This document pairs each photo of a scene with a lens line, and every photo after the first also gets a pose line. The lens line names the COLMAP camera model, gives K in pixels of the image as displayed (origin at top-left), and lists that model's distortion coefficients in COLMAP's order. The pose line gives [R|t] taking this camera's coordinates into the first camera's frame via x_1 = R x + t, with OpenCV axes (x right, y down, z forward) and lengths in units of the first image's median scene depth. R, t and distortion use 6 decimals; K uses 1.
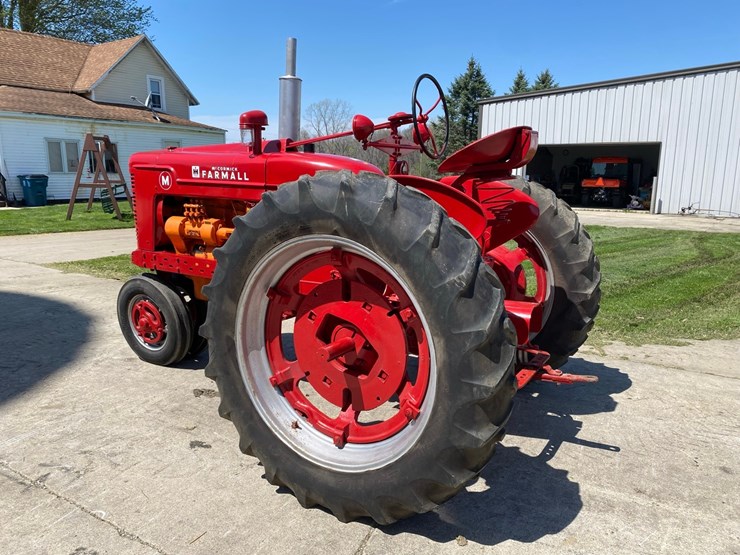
lens RADIAL K [[566.2, 0, 372.0], [0, 566.2, 282.1], [0, 0, 1]] dist [0.013069, -0.008841]
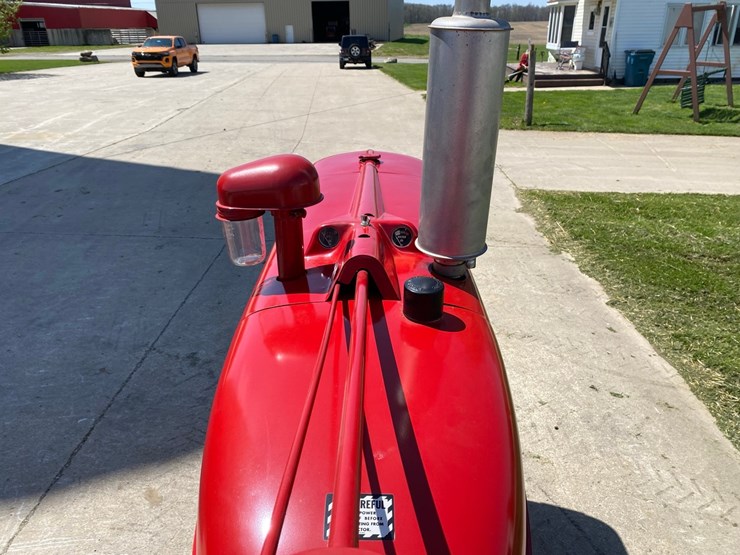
lens RADIAL K [[566.2, 0, 374.5], [0, 566.2, 273.4], [0, 0, 1]] dist [0.013069, -0.008841]
pose [[0.512362, 0.329770, -0.792929, 0.017553], [-0.146993, 0.943382, 0.297360, -0.062097], [0.846096, -0.035801, 0.531827, 0.158042]]
